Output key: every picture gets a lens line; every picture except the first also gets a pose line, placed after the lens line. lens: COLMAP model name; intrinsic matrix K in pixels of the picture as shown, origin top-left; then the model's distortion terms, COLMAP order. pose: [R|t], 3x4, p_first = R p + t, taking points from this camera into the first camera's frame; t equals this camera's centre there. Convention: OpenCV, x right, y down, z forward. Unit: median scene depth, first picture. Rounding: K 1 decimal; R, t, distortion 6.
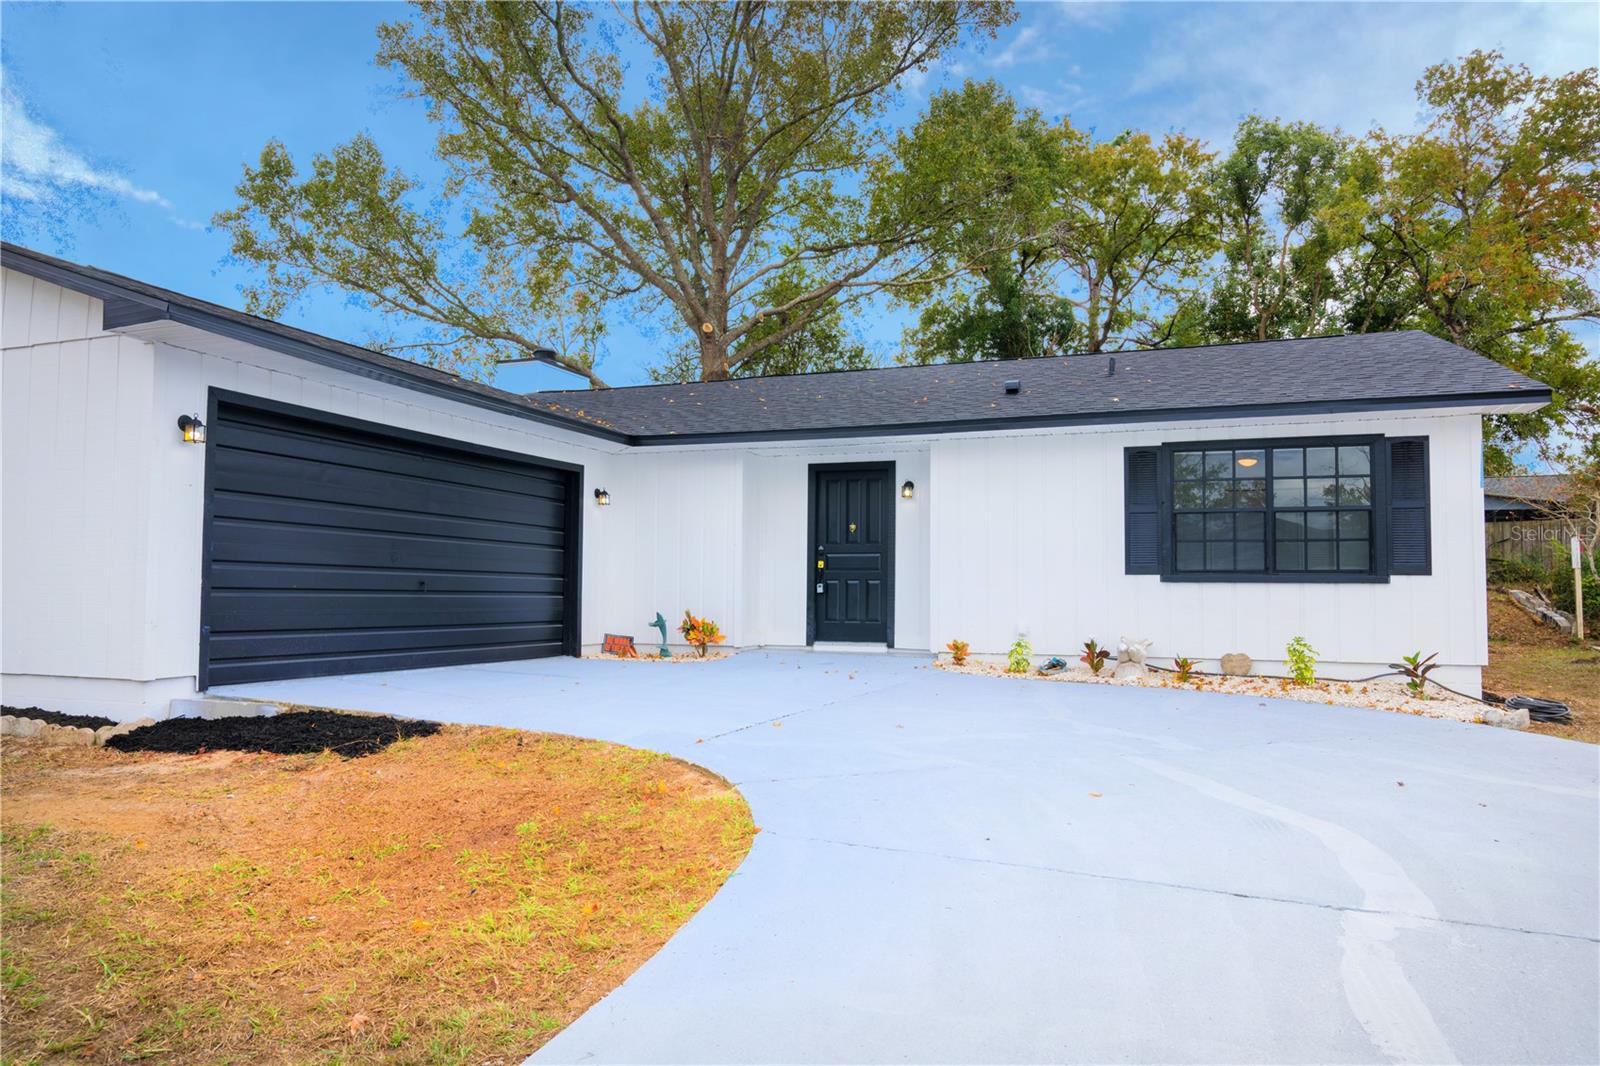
lens RADIAL K [[1050.4, 0, 802.7], [0, 1050.4, 542.2], [0, 0, 1]] dist [-0.020306, 0.010684]
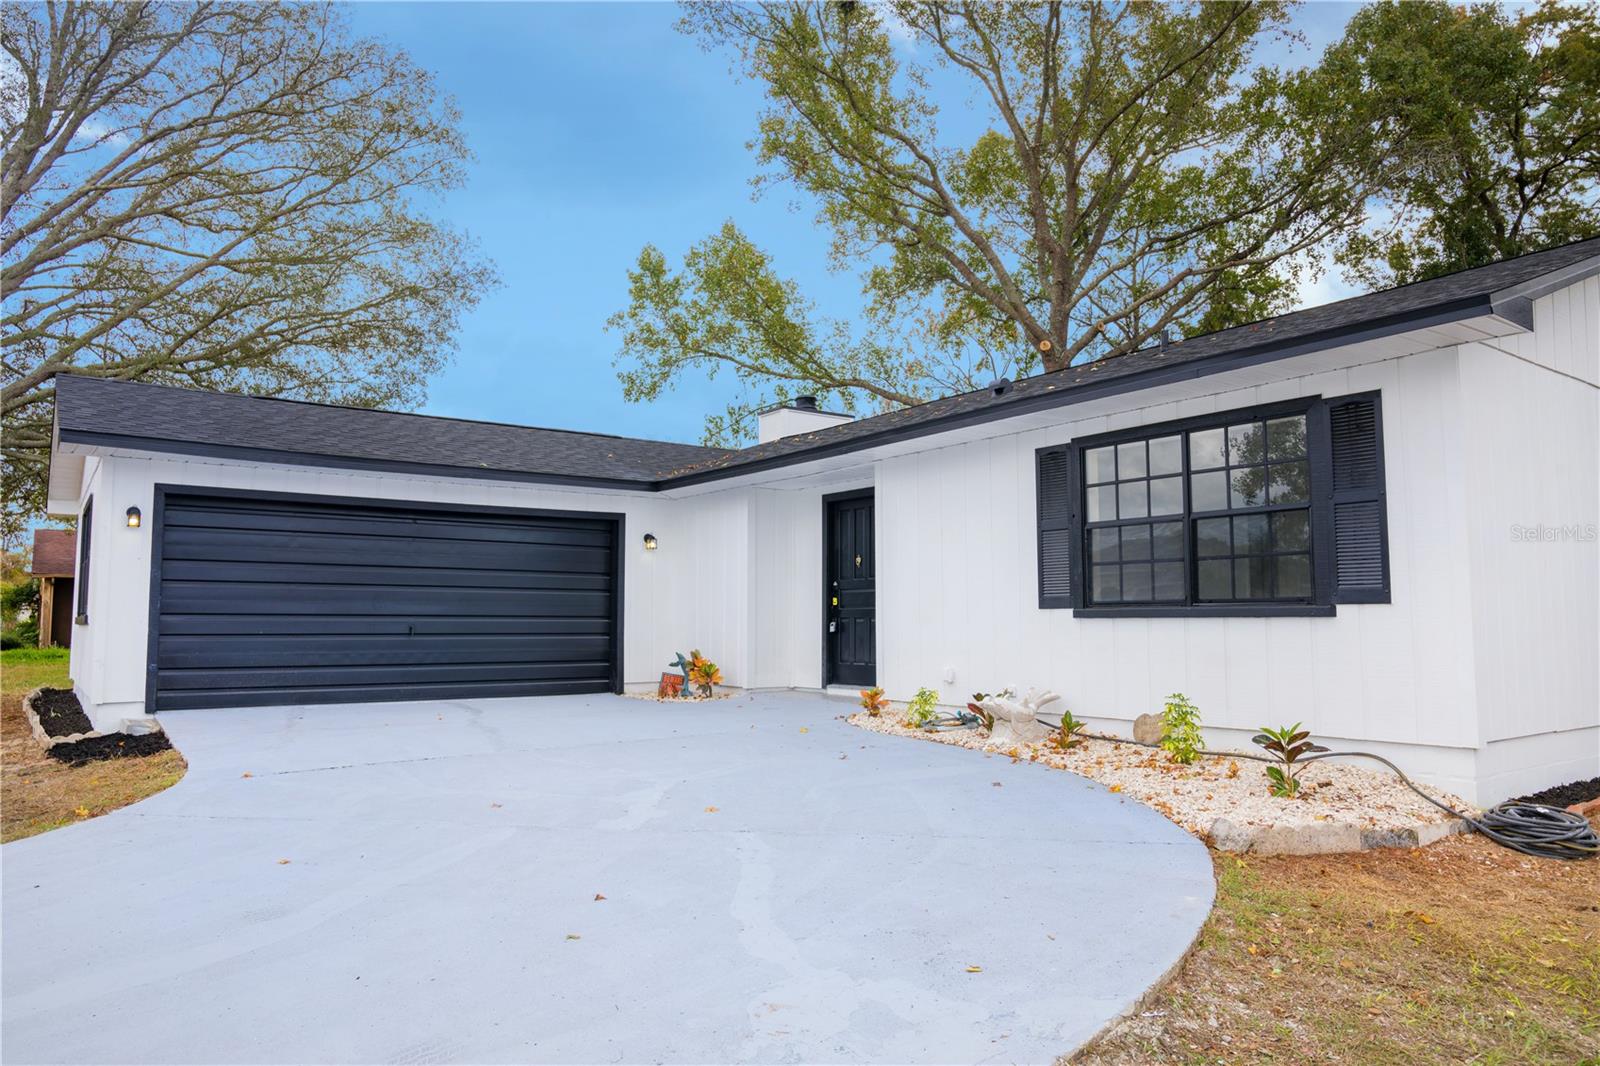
lens RADIAL K [[1050.4, 0, 800.8], [0, 1050.4, 550.2], [0, 0, 1]] dist [-0.020306, 0.010684]
pose [[0.837531, -0.047703, -0.544303, 0.566195], [0.035786, 0.998832, -0.032474, 0.005674], [0.545216, 0.007720, 0.838260, 0.226001]]
